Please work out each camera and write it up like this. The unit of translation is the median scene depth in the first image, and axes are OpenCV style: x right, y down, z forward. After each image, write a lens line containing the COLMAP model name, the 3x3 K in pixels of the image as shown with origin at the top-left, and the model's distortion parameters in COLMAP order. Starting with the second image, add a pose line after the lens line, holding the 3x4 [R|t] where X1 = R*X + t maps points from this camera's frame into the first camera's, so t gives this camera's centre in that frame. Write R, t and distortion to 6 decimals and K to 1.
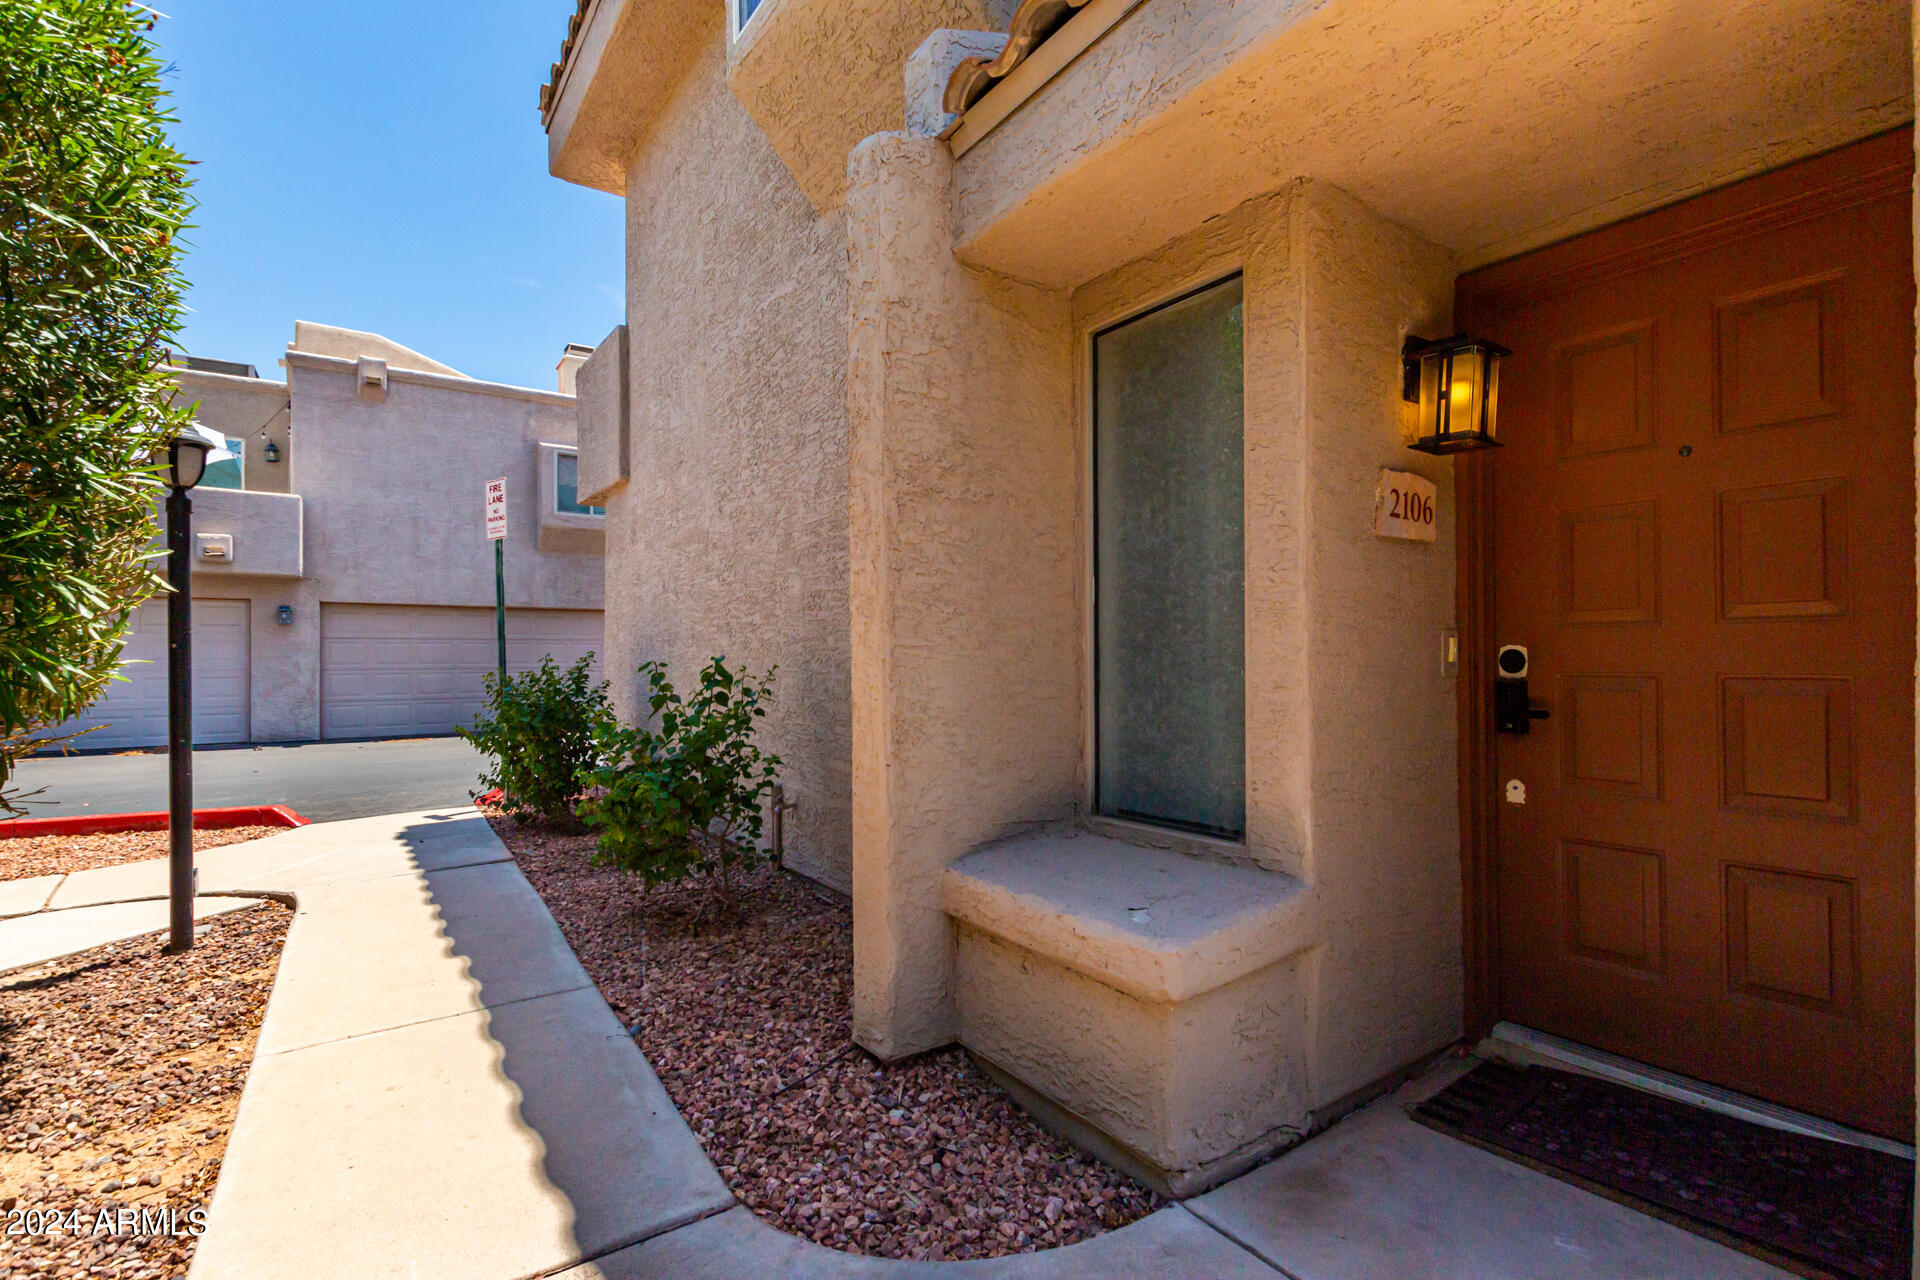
lens RADIAL K [[874.2, 0, 966.6], [0, 874.2, 646.3], [0, 0, 1]] dist [0.003517, -0.000038]
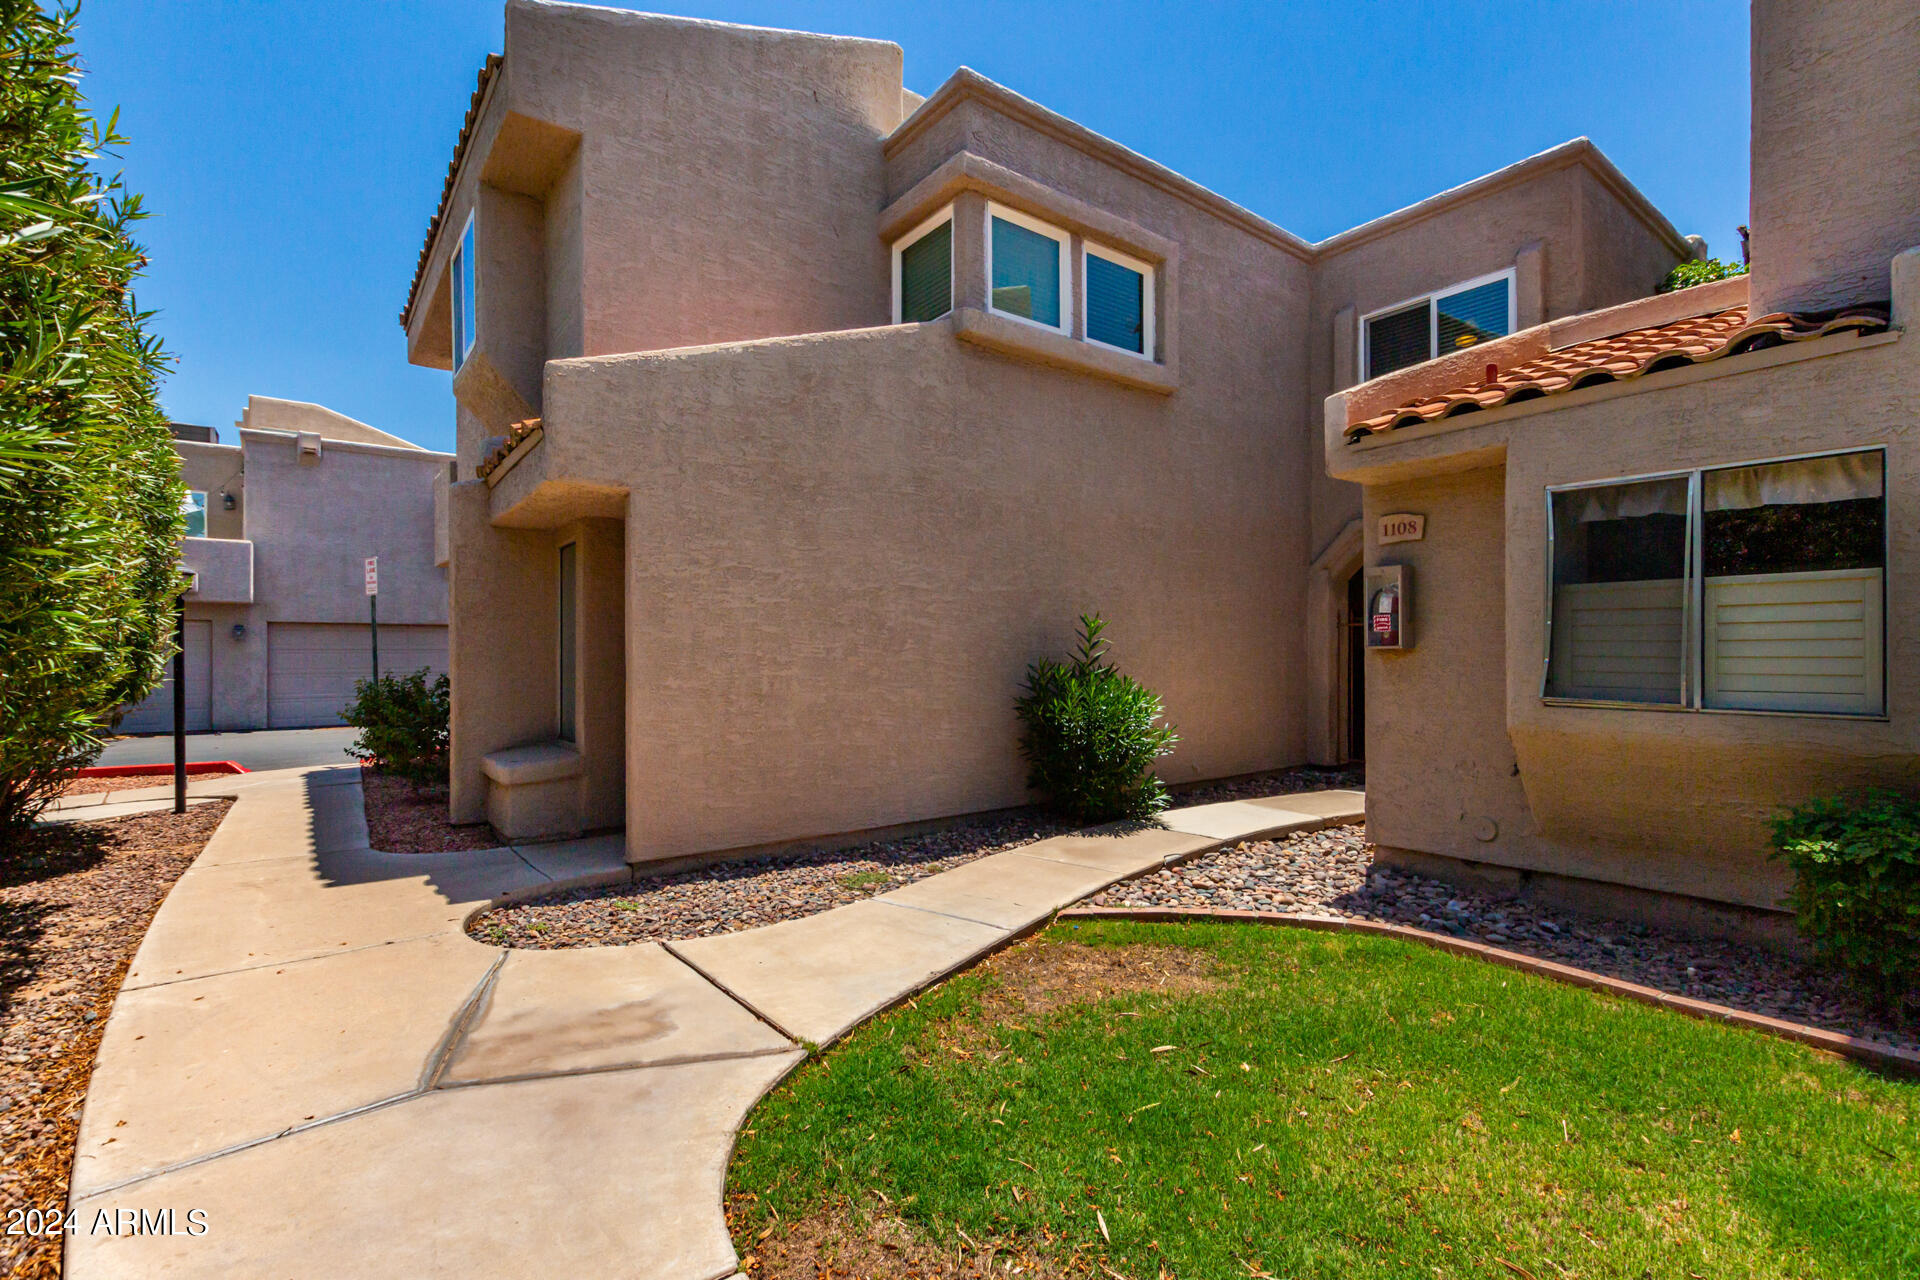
lens RADIAL K [[874.2, 0, 966.6], [0, 874.2, 646.3], [0, 0, 1]] dist [0.003517, -0.000038]
pose [[0.999624, 0.000835, 0.027407, 0.270571], [-0.000851, 0.999999, 0.000560, -0.016767], [-0.027406, -0.000583, 0.999624, -0.336467]]
